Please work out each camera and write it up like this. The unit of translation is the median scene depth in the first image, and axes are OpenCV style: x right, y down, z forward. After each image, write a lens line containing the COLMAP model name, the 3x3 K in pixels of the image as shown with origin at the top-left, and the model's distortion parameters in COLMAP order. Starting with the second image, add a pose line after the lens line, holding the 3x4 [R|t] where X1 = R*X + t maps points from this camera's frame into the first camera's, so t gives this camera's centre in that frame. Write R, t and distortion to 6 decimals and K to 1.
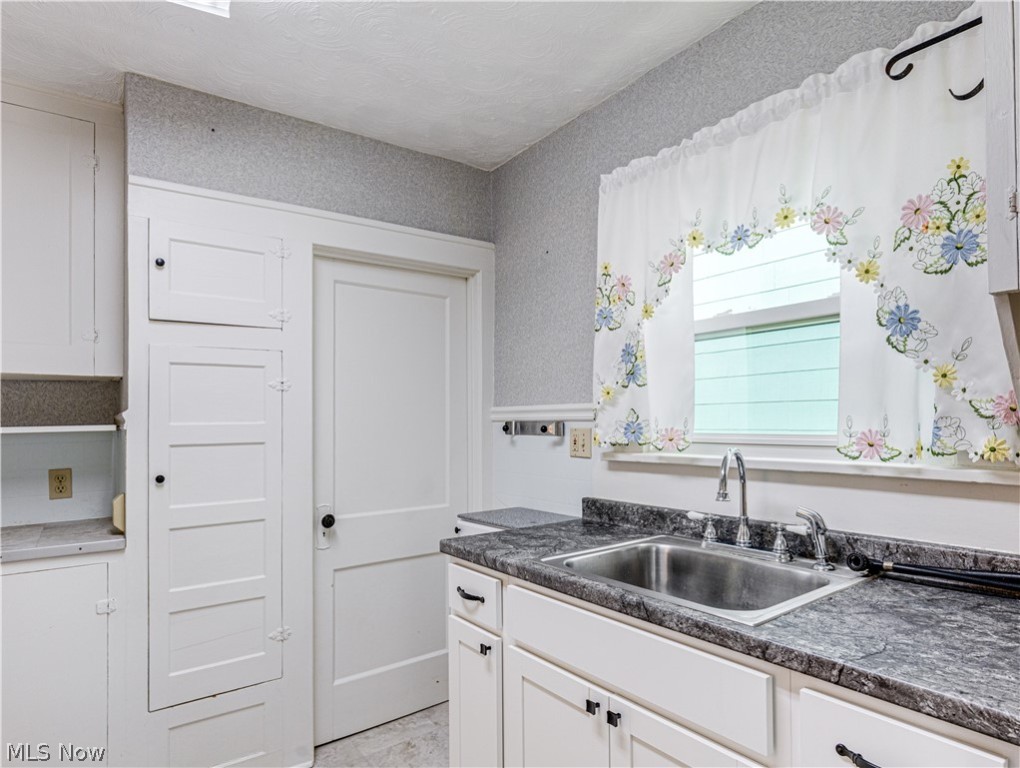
lens RADIAL K [[588.6, 0, 517.1], [0, 588.6, 410.2], [0, 0, 1]] dist [-0.003090, -0.000869]
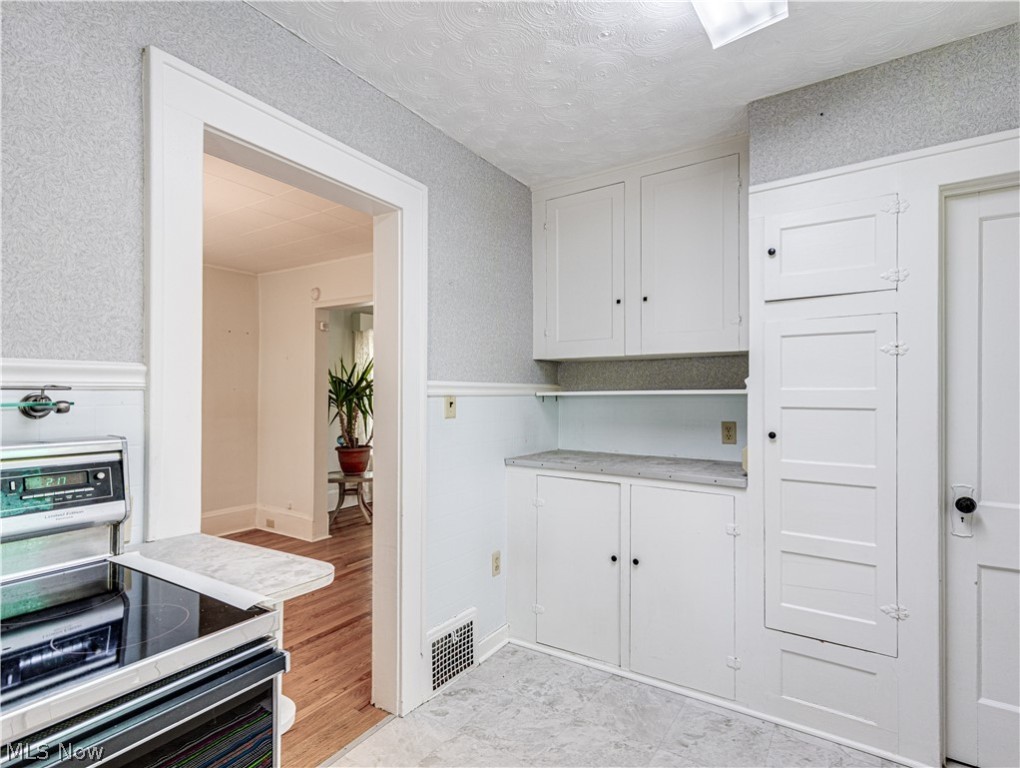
lens RADIAL K [[523.2, 0, 504.1], [0, 523.2, 385.0], [0, 0, 1]] dist [0.012497, -0.003875]
pose [[0.329095, 0.003074, -0.944292, 0.196751], [0.012560, 0.999892, 0.007633, 0.000698], [0.944213, -0.014373, 0.329021, 0.131949]]
